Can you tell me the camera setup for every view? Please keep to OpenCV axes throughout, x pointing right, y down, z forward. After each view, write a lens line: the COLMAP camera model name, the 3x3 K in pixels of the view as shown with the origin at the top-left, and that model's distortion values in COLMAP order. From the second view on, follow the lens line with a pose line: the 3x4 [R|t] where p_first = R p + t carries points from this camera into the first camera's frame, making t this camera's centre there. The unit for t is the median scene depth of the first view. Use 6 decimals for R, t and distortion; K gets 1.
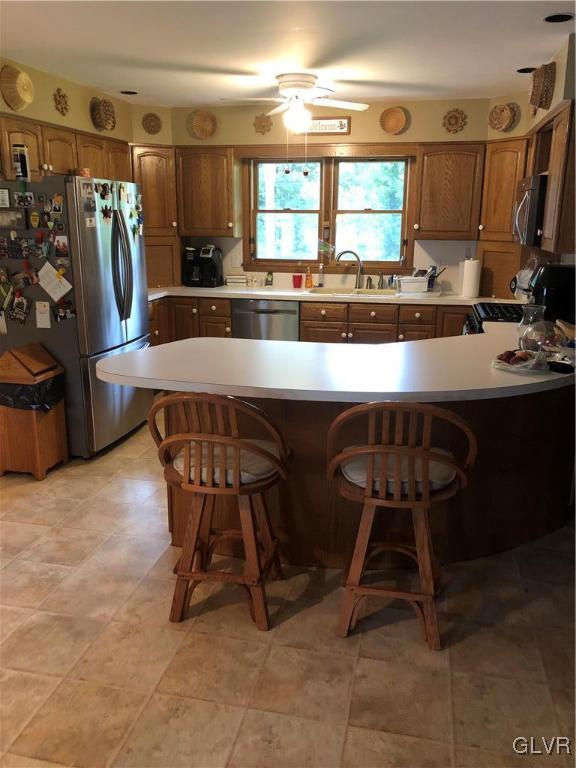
lens RADIAL K [[614.3, 0, 295.1], [0, 614.3, 379.2], [0, 0, 1]] dist [0.027874, -0.039993]
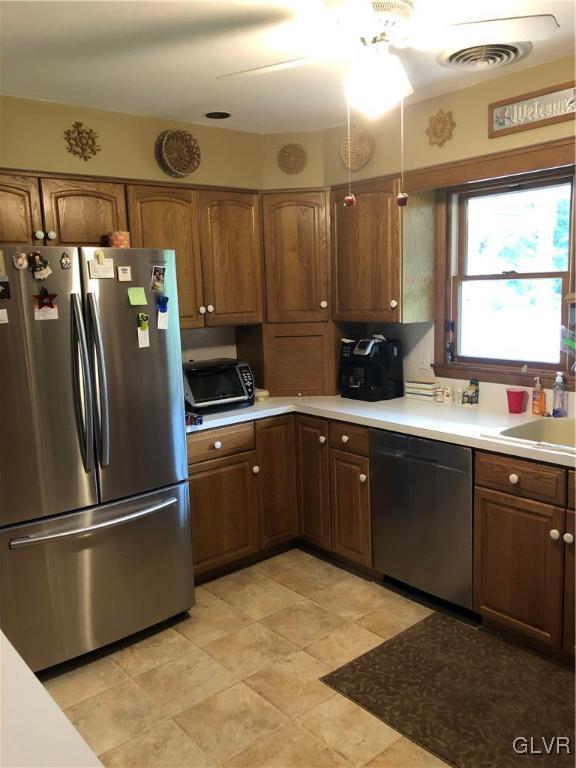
lens RADIAL K [[614.3, 0, 290.3], [0, 614.3, 389.8], [0, 0, 1]] dist [0.027874, -0.039993]
pose [[0.793561, 0.066146, -0.604884, 0.180092], [-0.117187, 0.992078, -0.045253, -0.124721], [0.597099, 0.106796, 0.795027, 0.458622]]
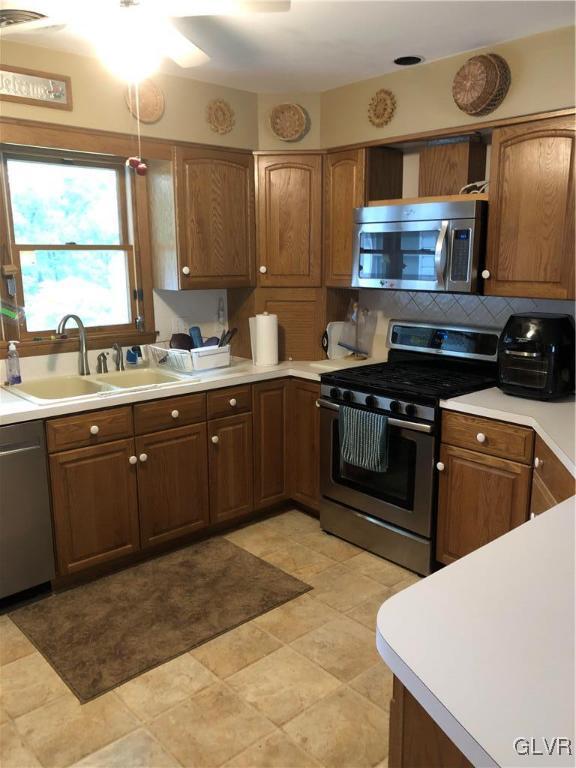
lens RADIAL K [[614.3, 0, 300.9], [0, 614.3, 391.2], [0, 0, 1]] dist [0.027874, -0.039993]
pose [[0.578073, -0.183444, 0.795098, -0.254101], [0.208068, 0.975330, 0.073752, -0.132835], [-0.789012, 0.122801, 0.601981, 0.480035]]
